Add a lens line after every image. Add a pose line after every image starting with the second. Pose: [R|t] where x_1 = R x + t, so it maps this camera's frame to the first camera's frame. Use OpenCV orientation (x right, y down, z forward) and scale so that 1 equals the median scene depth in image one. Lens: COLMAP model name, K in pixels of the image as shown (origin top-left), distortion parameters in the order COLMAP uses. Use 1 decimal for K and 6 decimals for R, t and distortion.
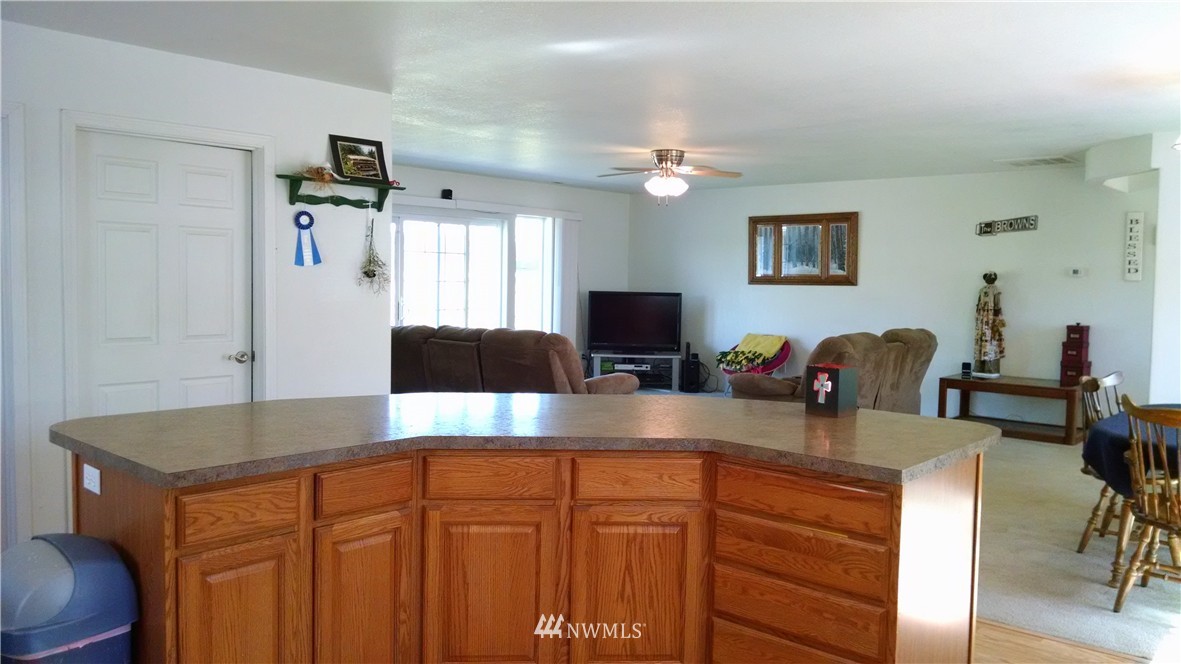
lens RADIAL K [[916.1, 0, 590.5], [0, 916.1, 332.0], [0, 0, 1]] dist [-0.004396, -0.002099]
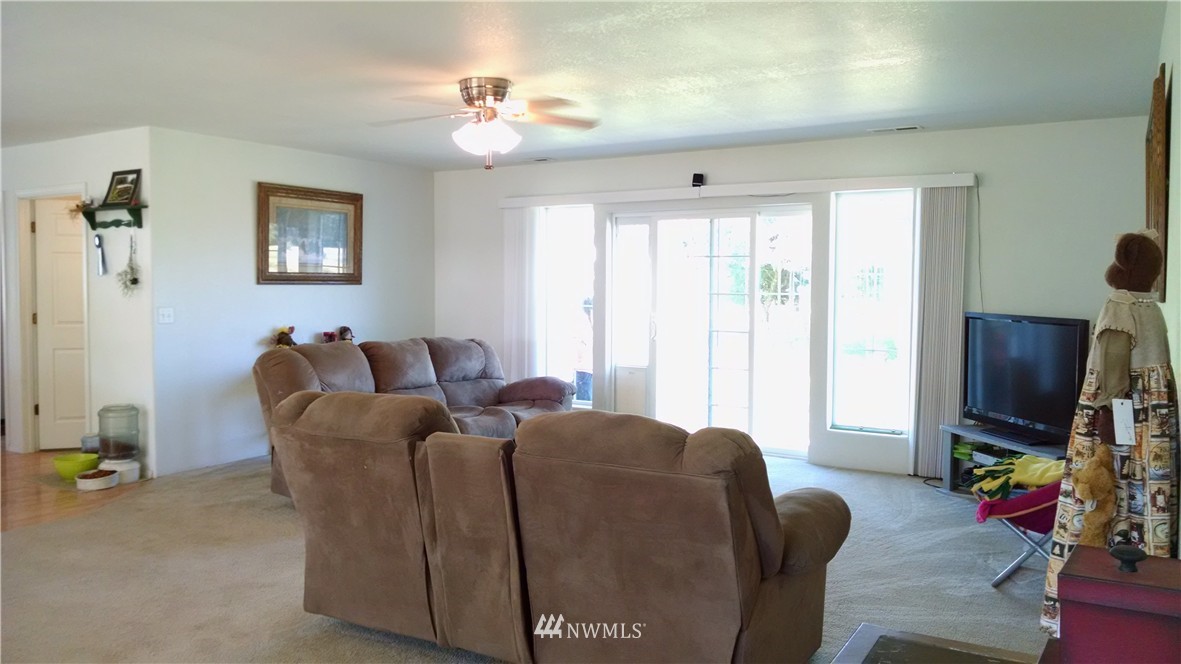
lens RADIAL K [[916.1, 0, 590.5], [0, 916.1, 332.0], [0, 0, 1]] dist [-0.004396, -0.002099]
pose [[0.141755, 0.029119, -0.989473, 1.027724], [-0.064849, 0.997693, 0.020071, -0.059931], [0.987775, 0.061321, 0.143316, 1.424620]]
